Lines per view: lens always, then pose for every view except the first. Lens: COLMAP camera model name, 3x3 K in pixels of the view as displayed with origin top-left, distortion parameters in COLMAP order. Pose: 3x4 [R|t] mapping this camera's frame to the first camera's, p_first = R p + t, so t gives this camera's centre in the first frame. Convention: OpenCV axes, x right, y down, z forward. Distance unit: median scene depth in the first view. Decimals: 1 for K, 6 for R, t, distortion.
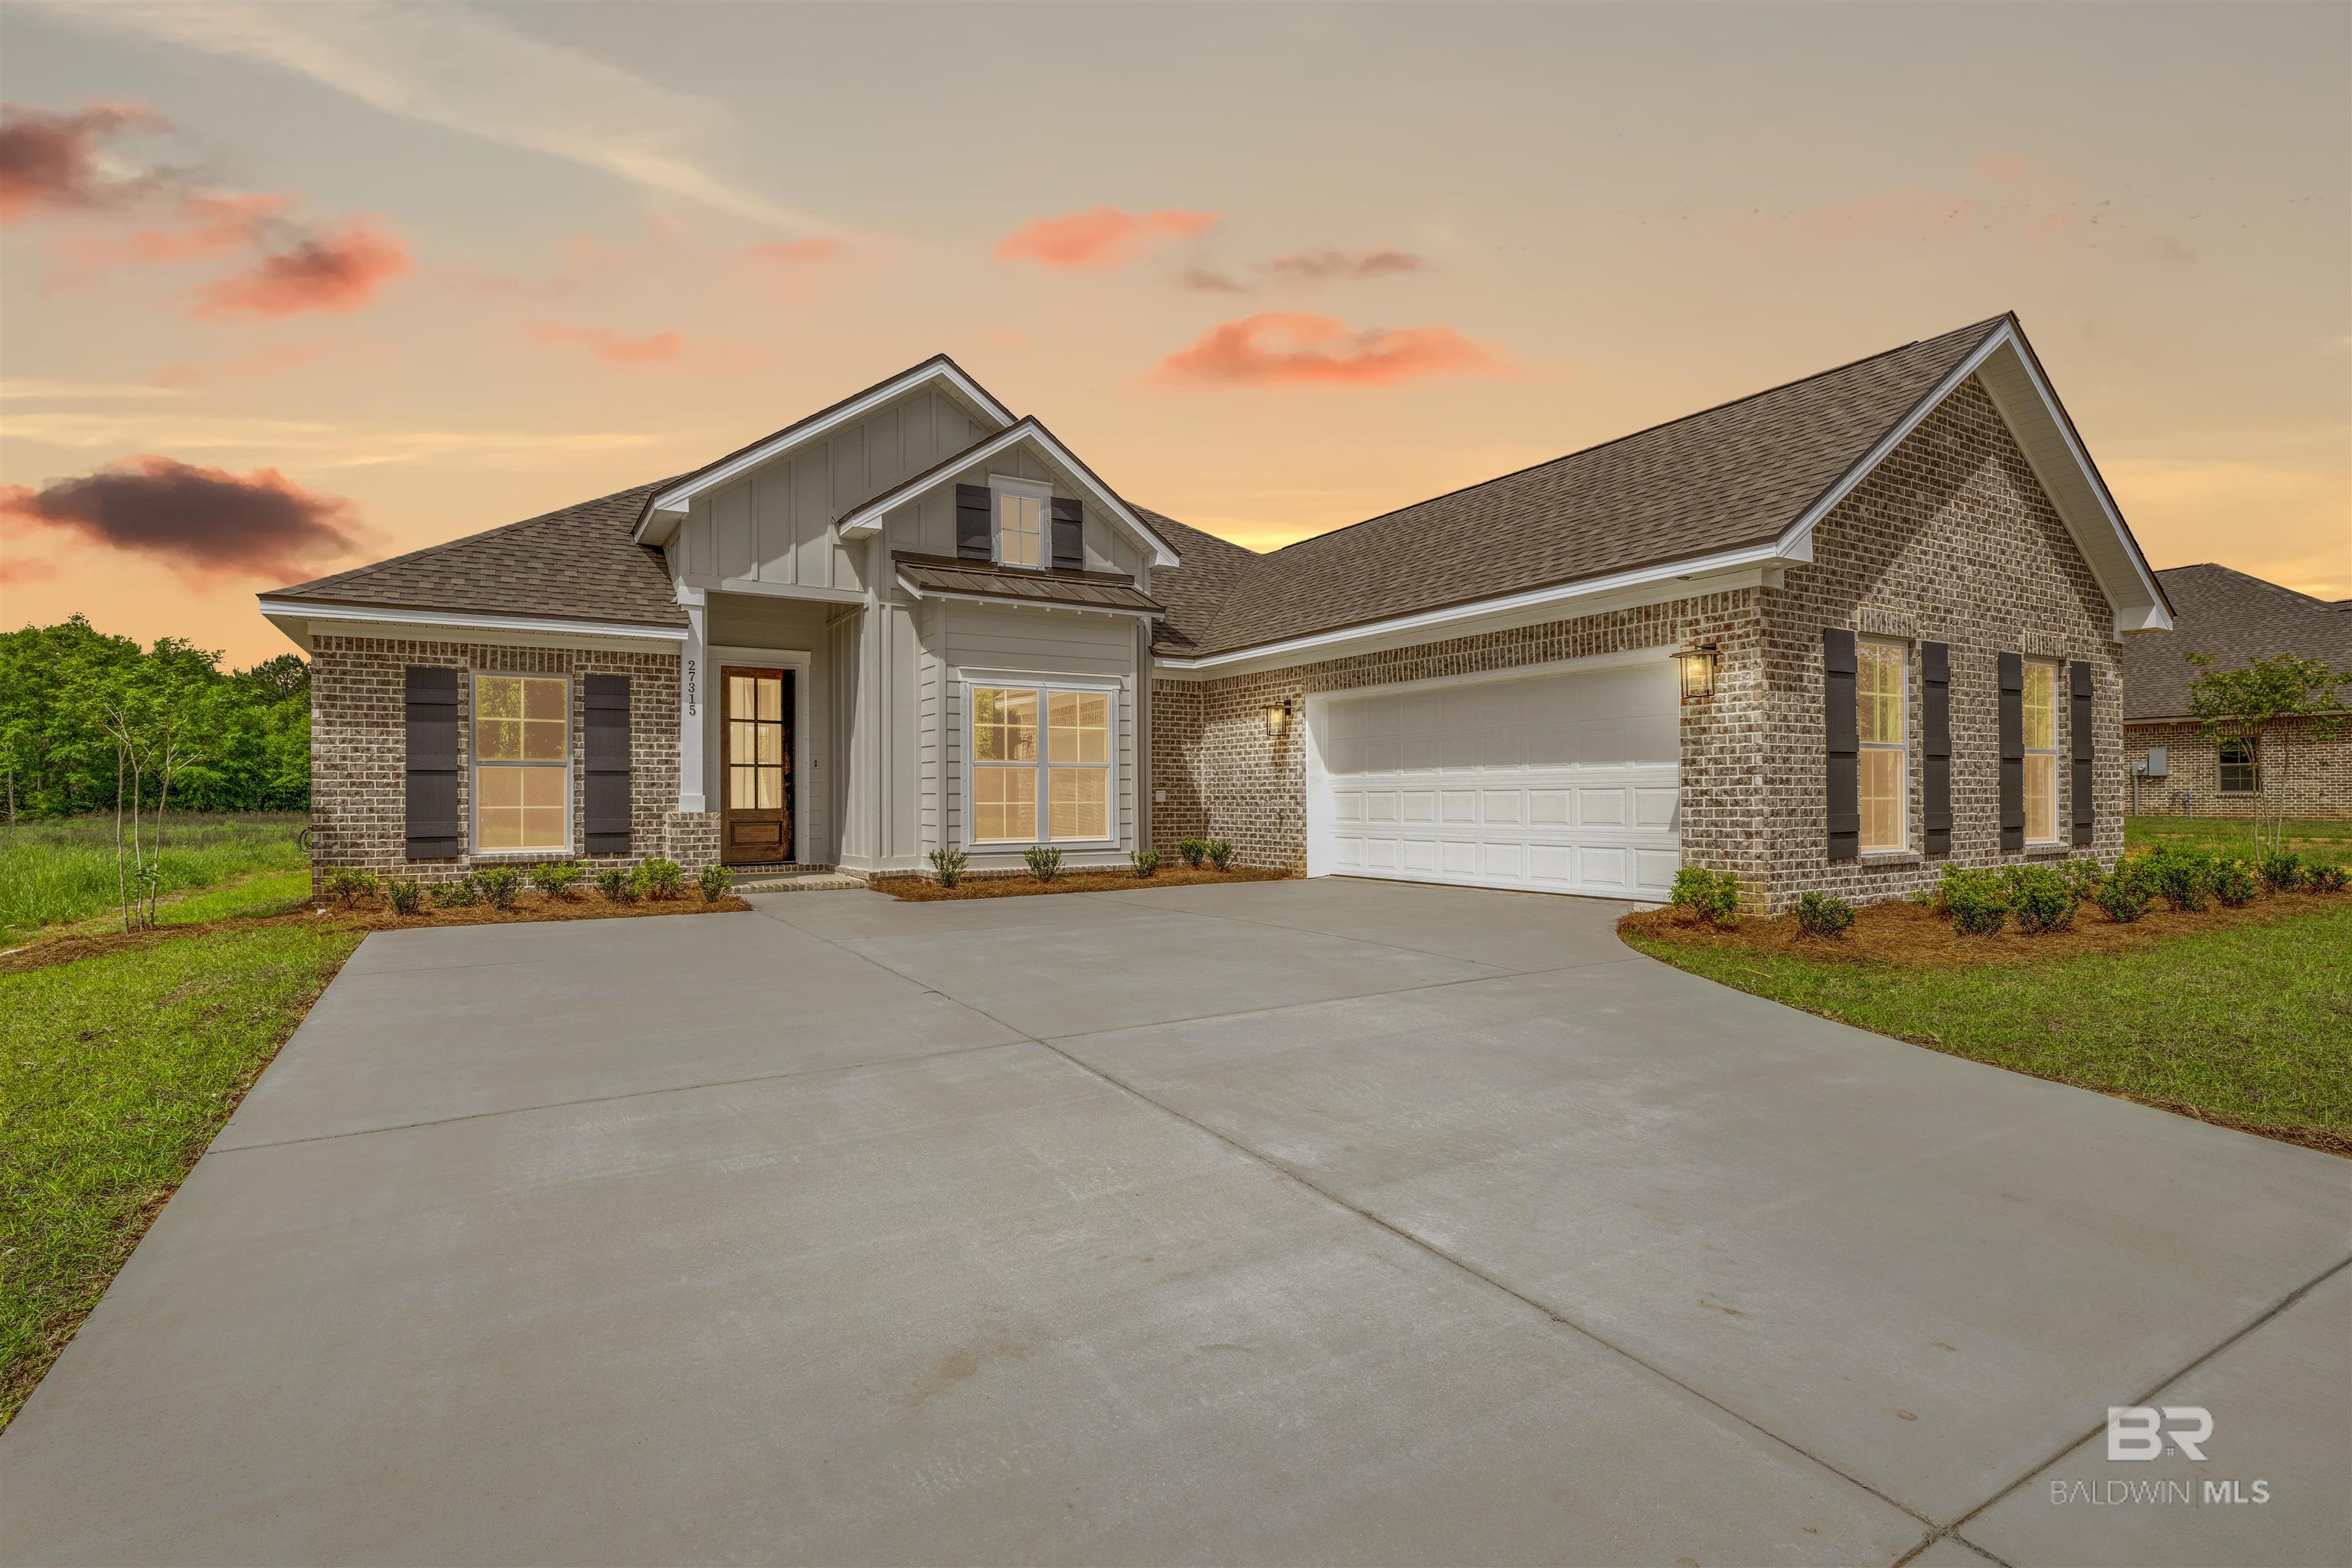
lens RADIAL K [[1135.6, 0, 1176.0], [0, 1135.6, 787.5], [0, 0, 1]] dist [0.000069, -0.000939]
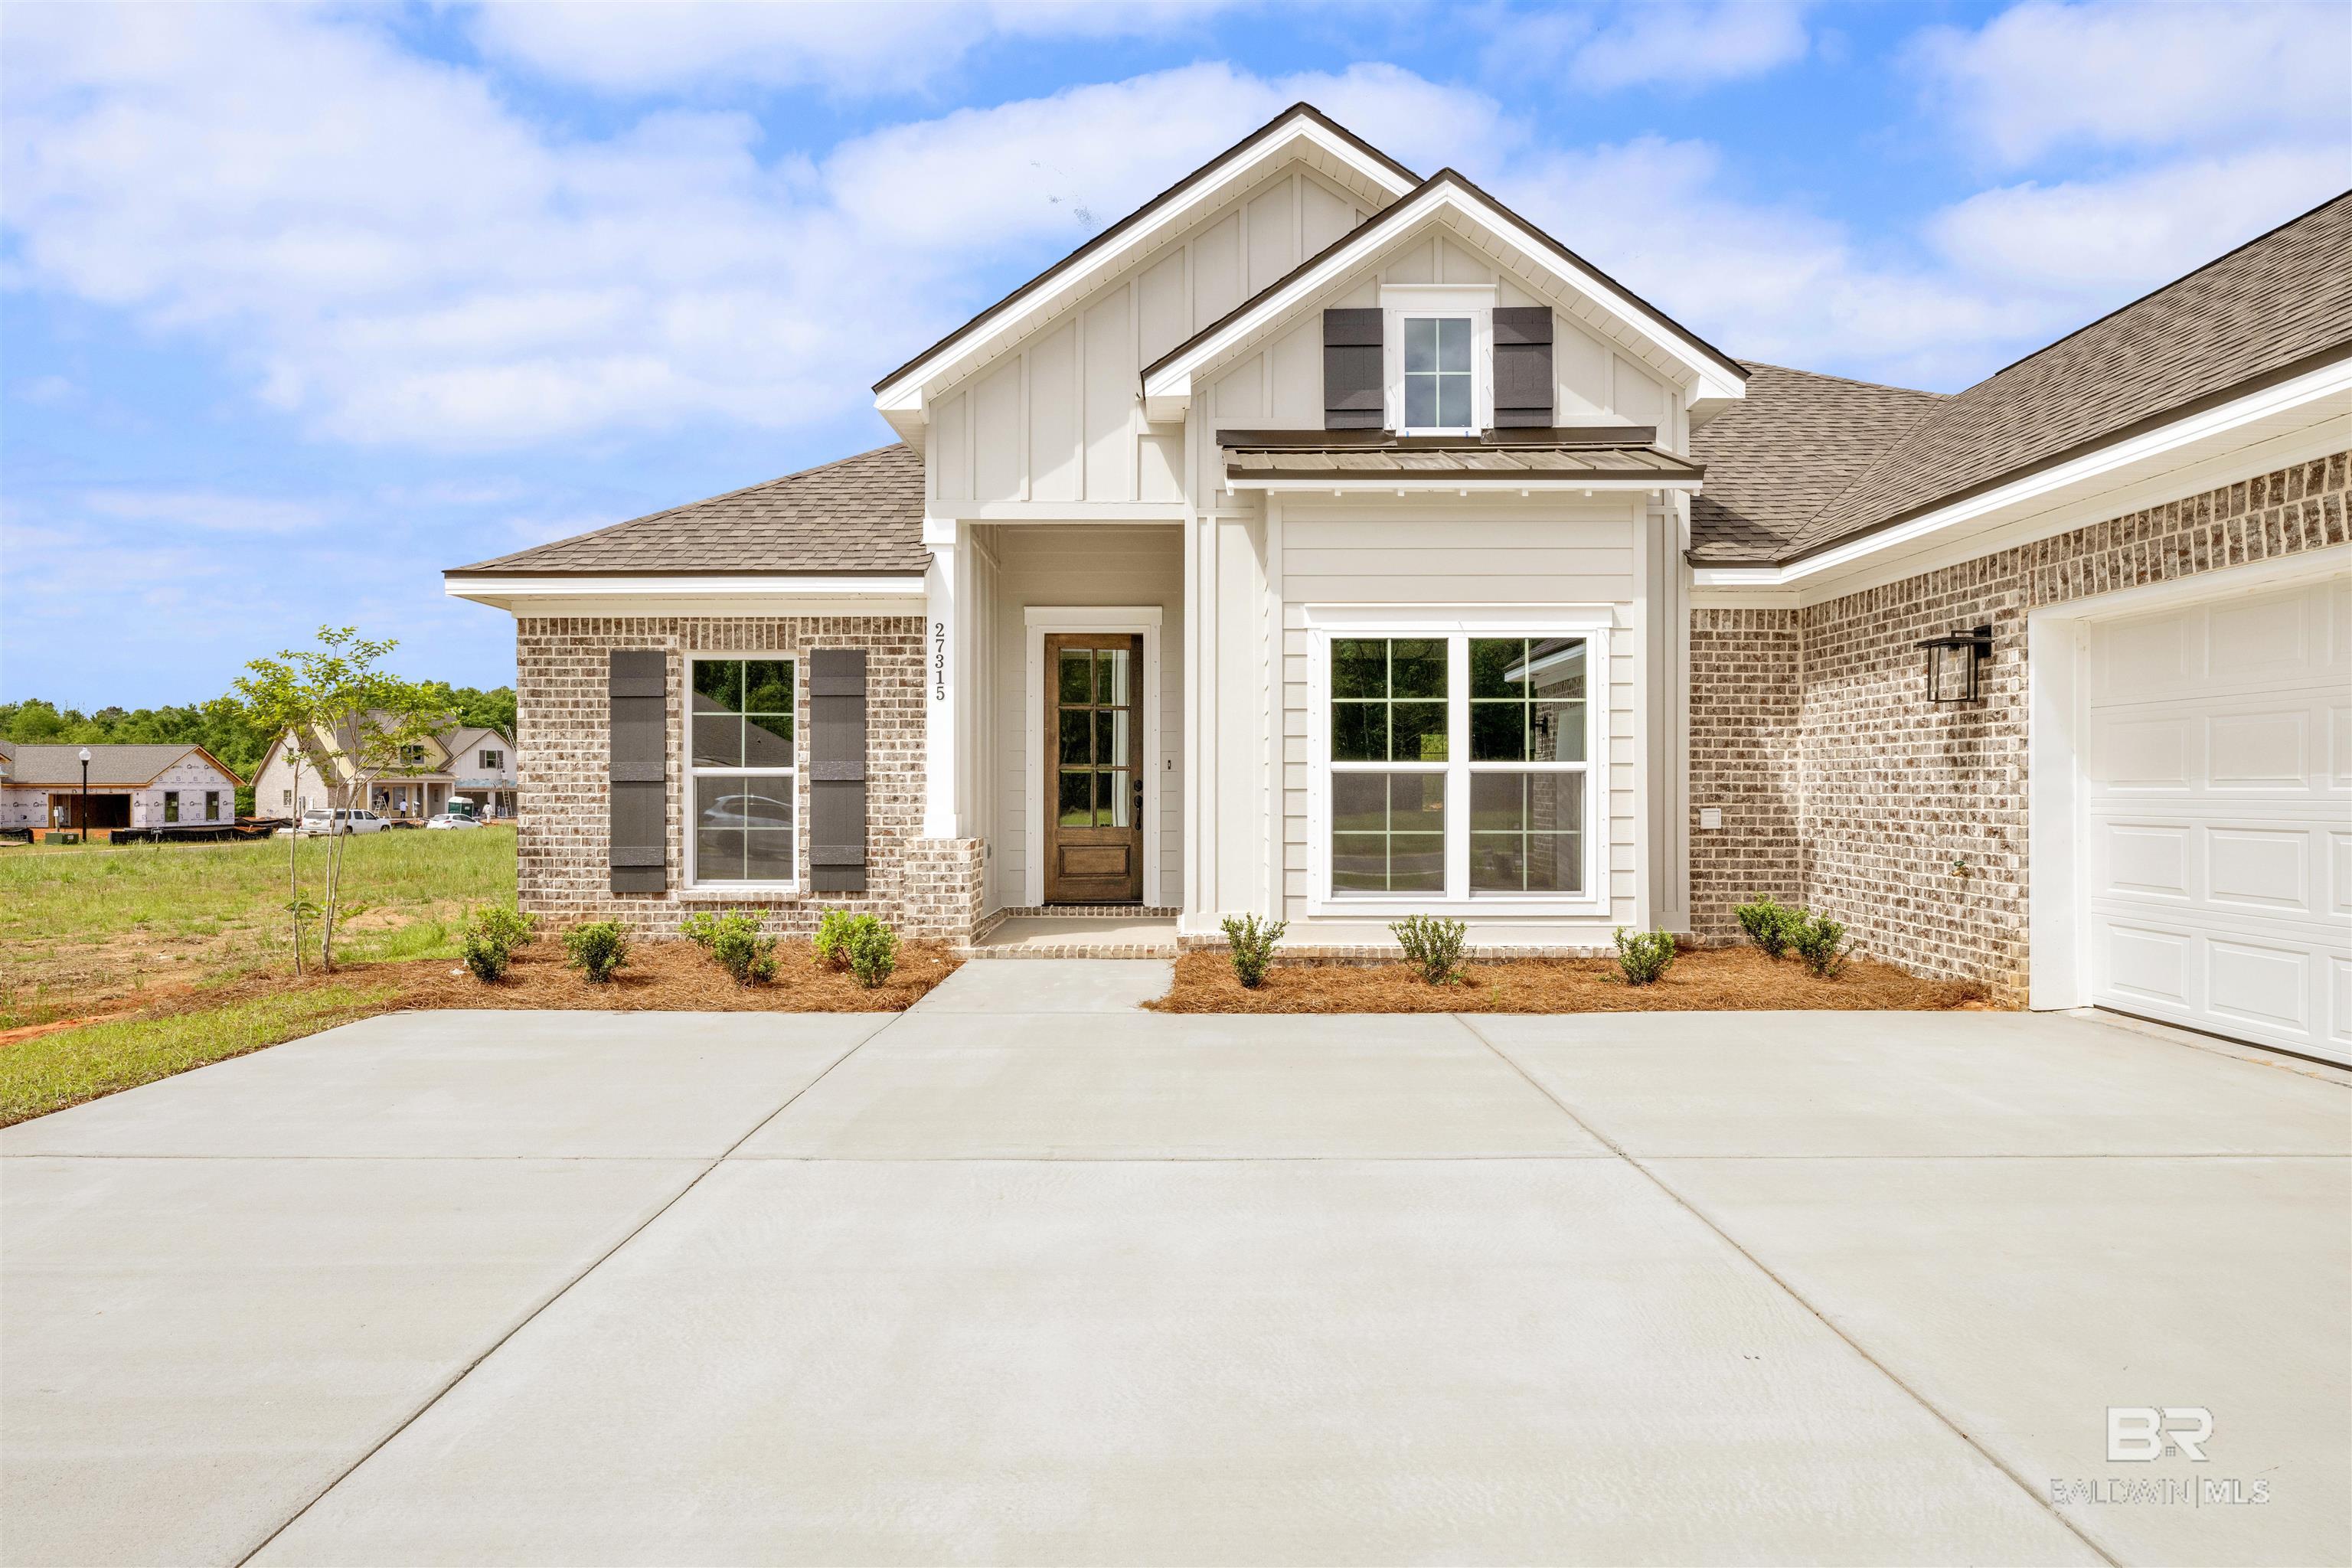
lens RADIAL K [[1135.6, 0, 1176.0], [0, 1135.6, 787.5], [0, 0, 1]] dist [0.000069, -0.000939]
pose [[0.851247, 0.004492, -0.524746, 0.068966], [0.000980, 0.999948, 0.010150, -0.016794], [0.524764, -0.009155, 0.851198, 0.477941]]
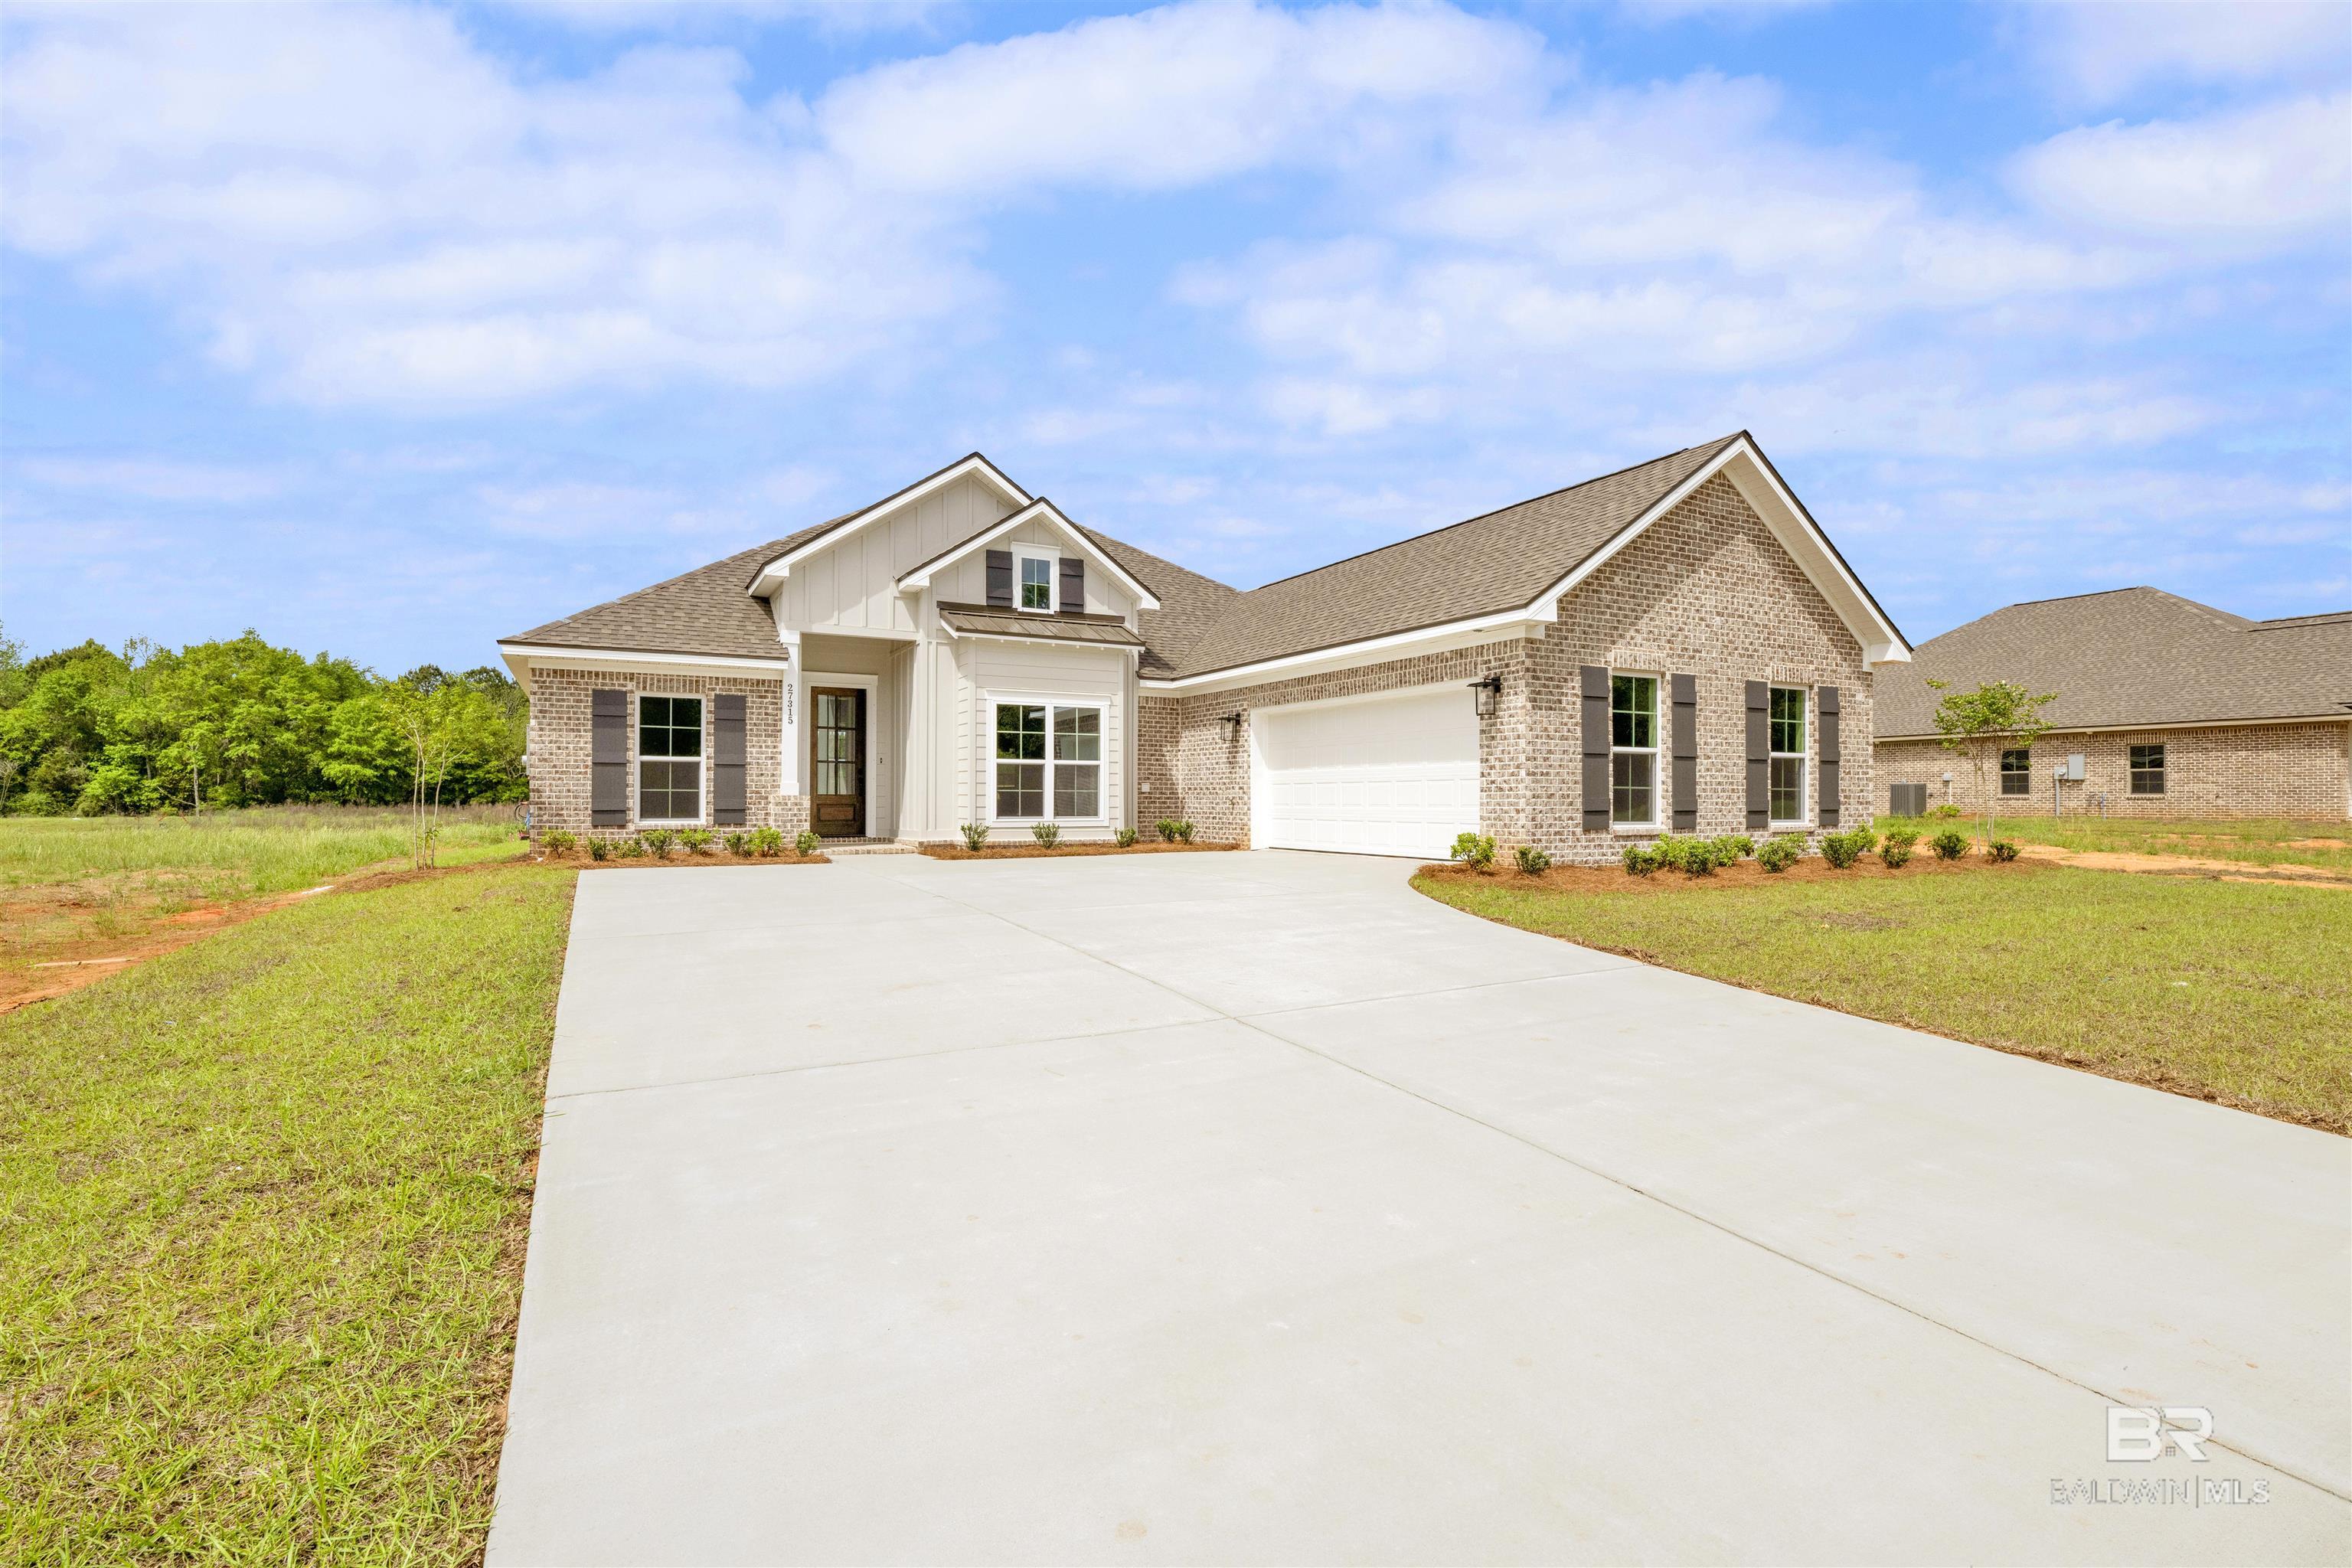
lens RADIAL K [[1085.0, 0, 1176.0], [0, 1085.0, 784.0], [0, 0, 1]] dist [0.000420, 0.000102]
pose [[0.998538, 0.005854, -0.053729, 0.107681], [-0.006139, 0.999968, -0.005136, 0.012253], [0.053697, 0.005459, 0.998542, -0.277495]]
